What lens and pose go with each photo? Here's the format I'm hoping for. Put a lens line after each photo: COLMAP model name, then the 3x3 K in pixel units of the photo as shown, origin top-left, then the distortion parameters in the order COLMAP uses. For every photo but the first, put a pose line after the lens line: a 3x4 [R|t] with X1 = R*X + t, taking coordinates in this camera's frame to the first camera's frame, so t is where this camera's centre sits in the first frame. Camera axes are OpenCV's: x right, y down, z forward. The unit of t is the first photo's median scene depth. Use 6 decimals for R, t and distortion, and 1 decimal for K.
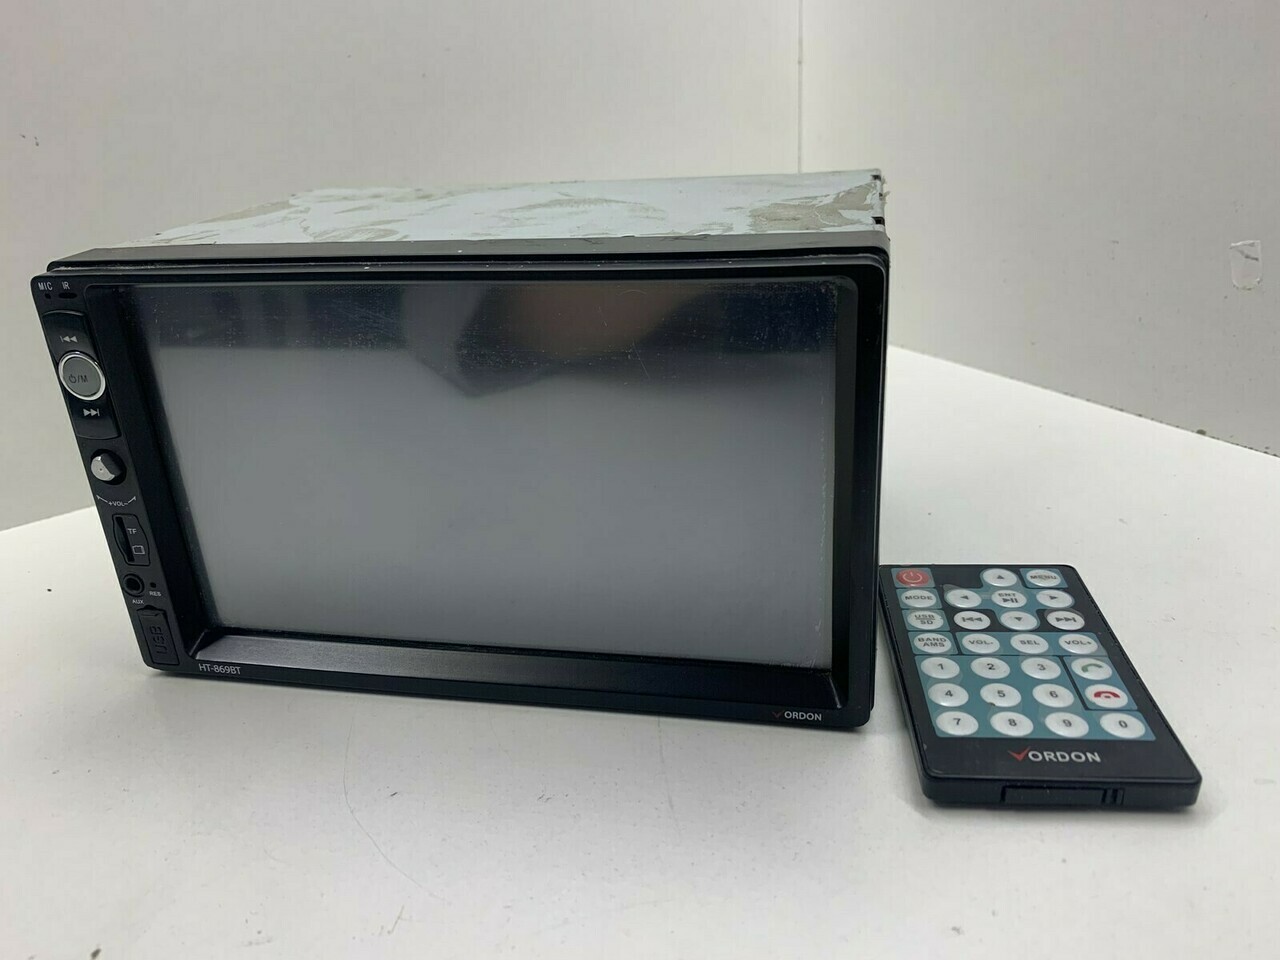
lens RADIAL K [[984.2, 0, 652.1], [0, 984.2, 456.1], [0, 0, 1]] dist [-0.016542, -0.006879]
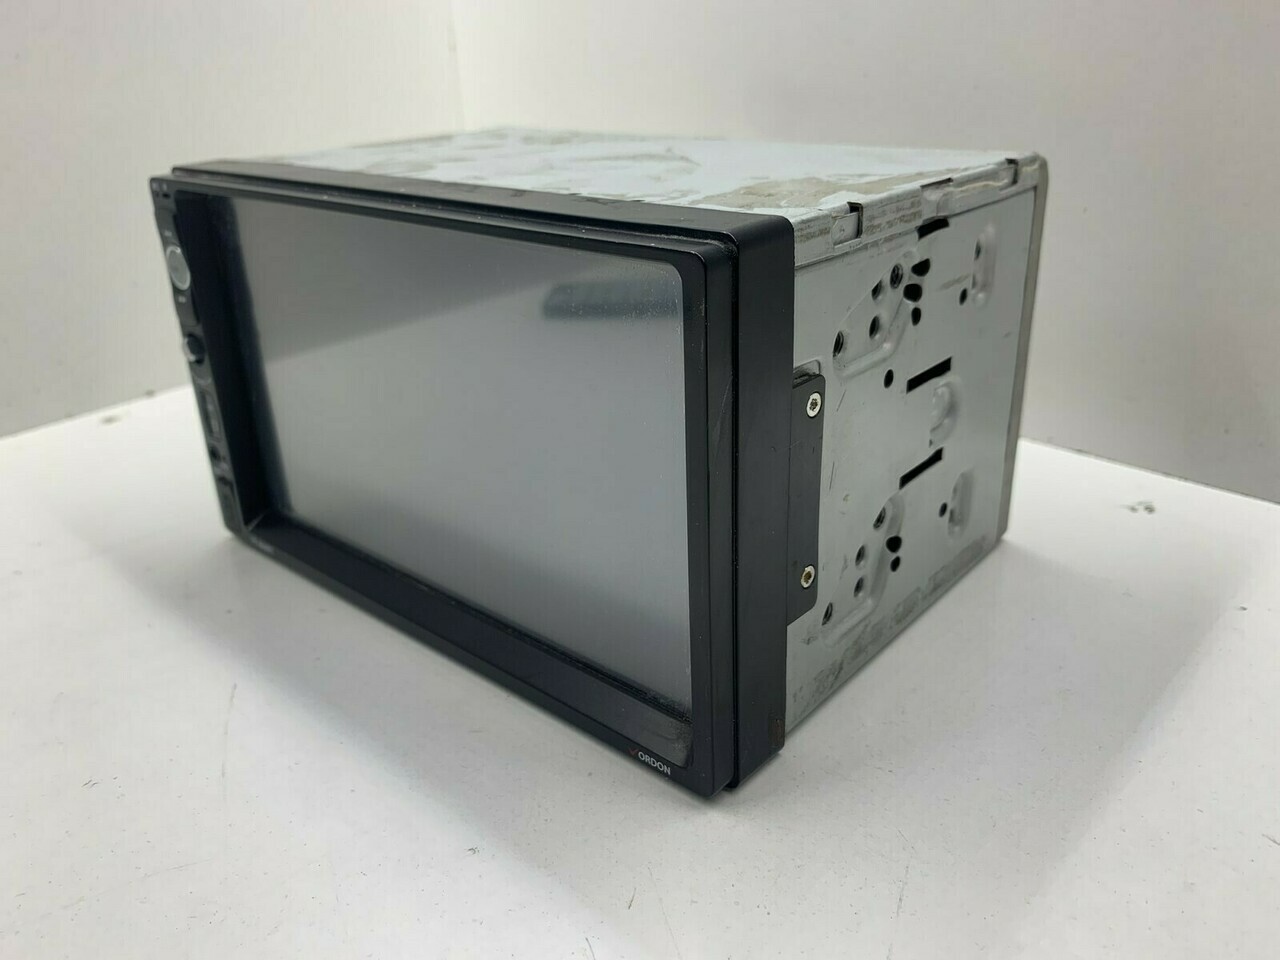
lens RADIAL K [[984.2, 0, 639.9], [0, 984.2, 475.6], [0, 0, 1]] dist [-0.016542, -0.006879]
pose [[0.873174, 0.227973, -0.430808, 0.450192], [-0.208605, 0.973624, 0.092409, -0.061870], [0.440512, 0.009179, 0.897700, 0.195446]]
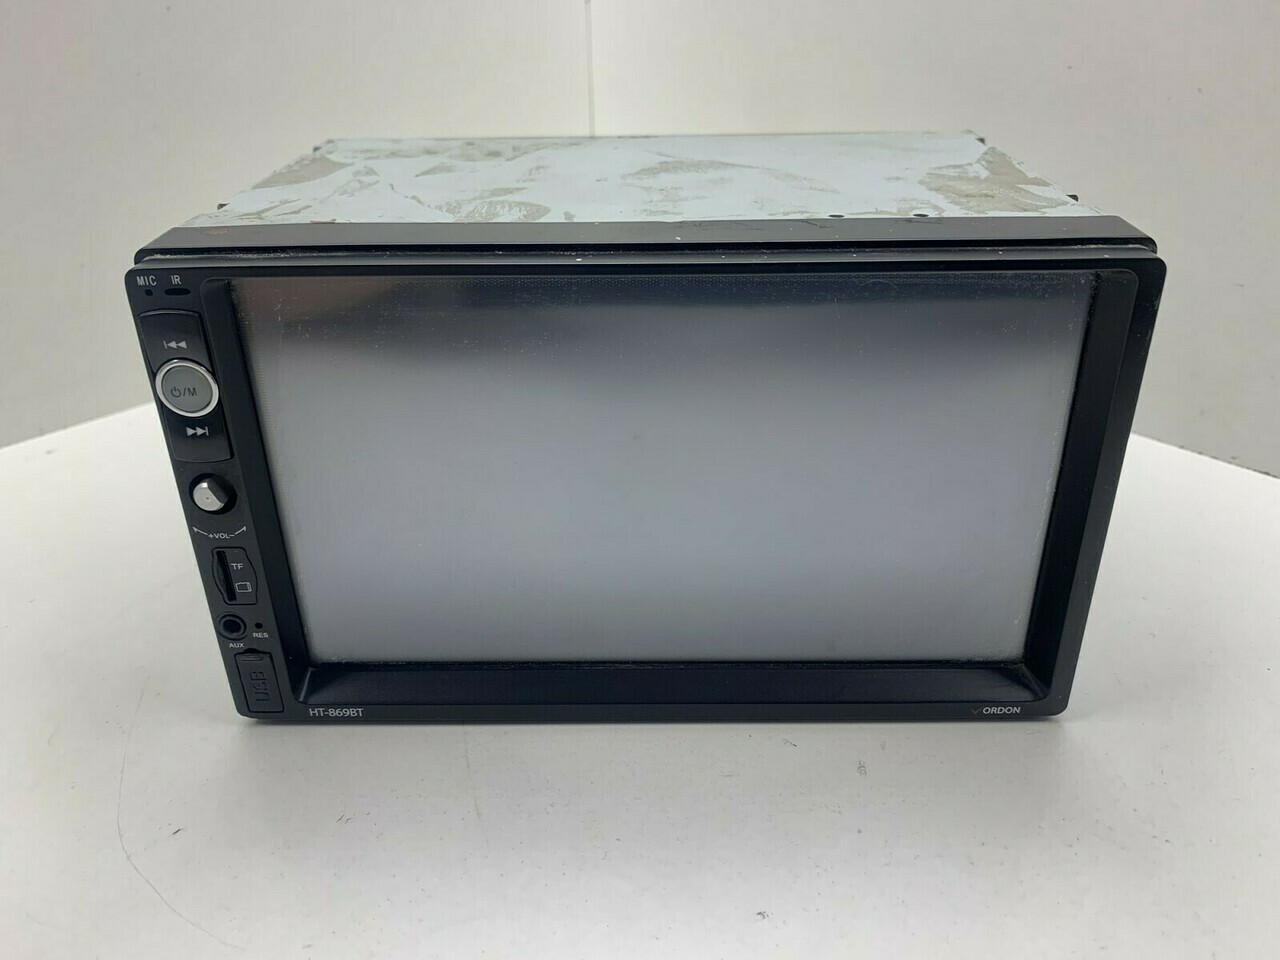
lens RADIAL K [[984.2, 0, 642.9], [0, 984.2, 468.0], [0, 0, 1]] dist [-0.016542, -0.006879]
pose [[0.981672, -0.048249, 0.184368, -0.356810], [0.035886, 0.996914, 0.069817, -0.057954], [-0.187167, -0.061922, 0.980374, 0.110856]]
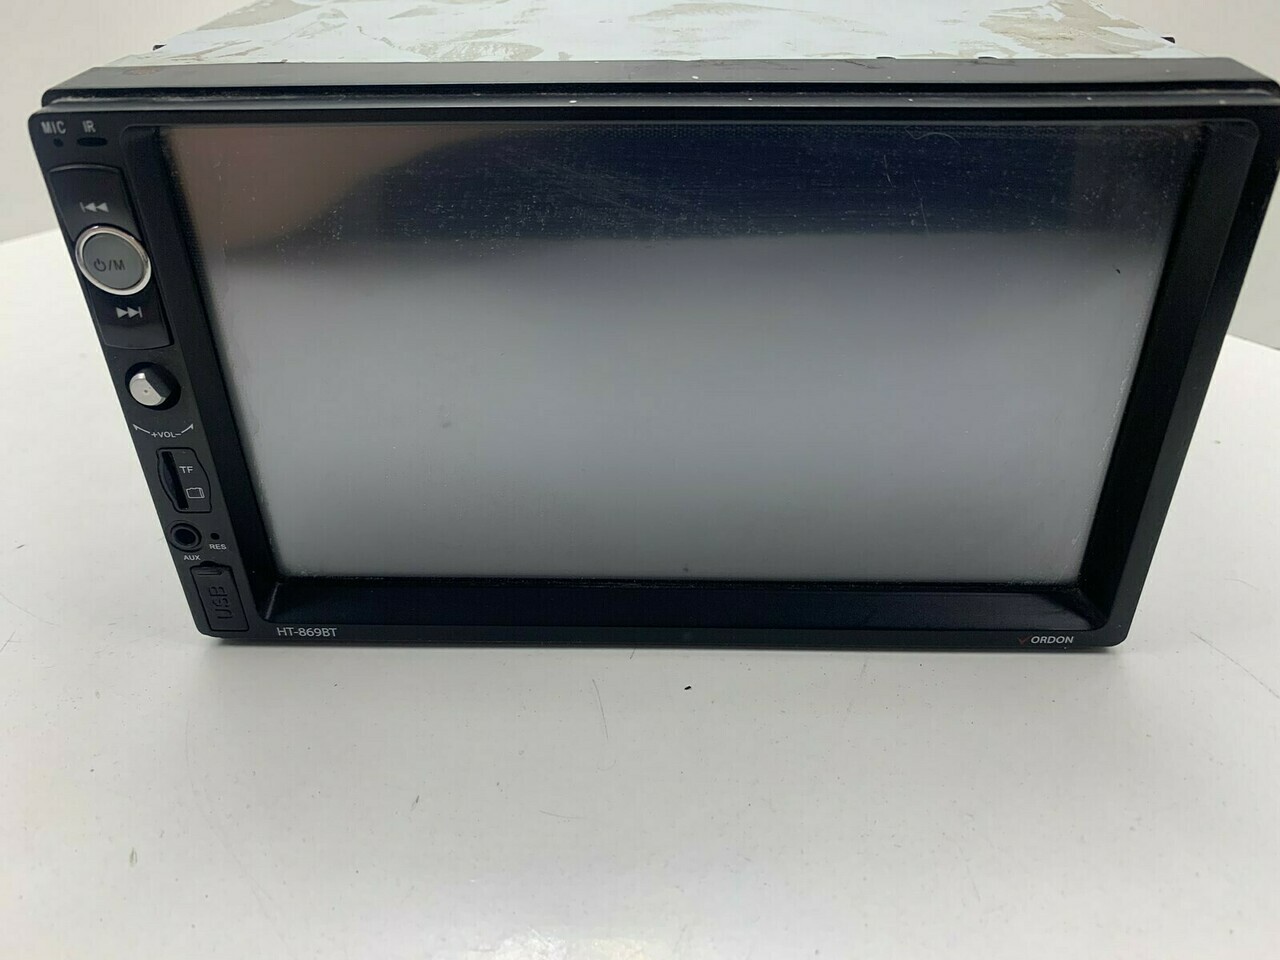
lens RADIAL K [[984.2, 0, 639.3], [0, 984.2, 467.6], [0, 0, 1]] dist [-0.016542, -0.006879]
pose [[0.984814, -0.055929, 0.164356, -0.331338], [0.028133, 0.985587, 0.166815, -0.041573], [-0.171317, -0.159658, 0.972193, 0.228068]]
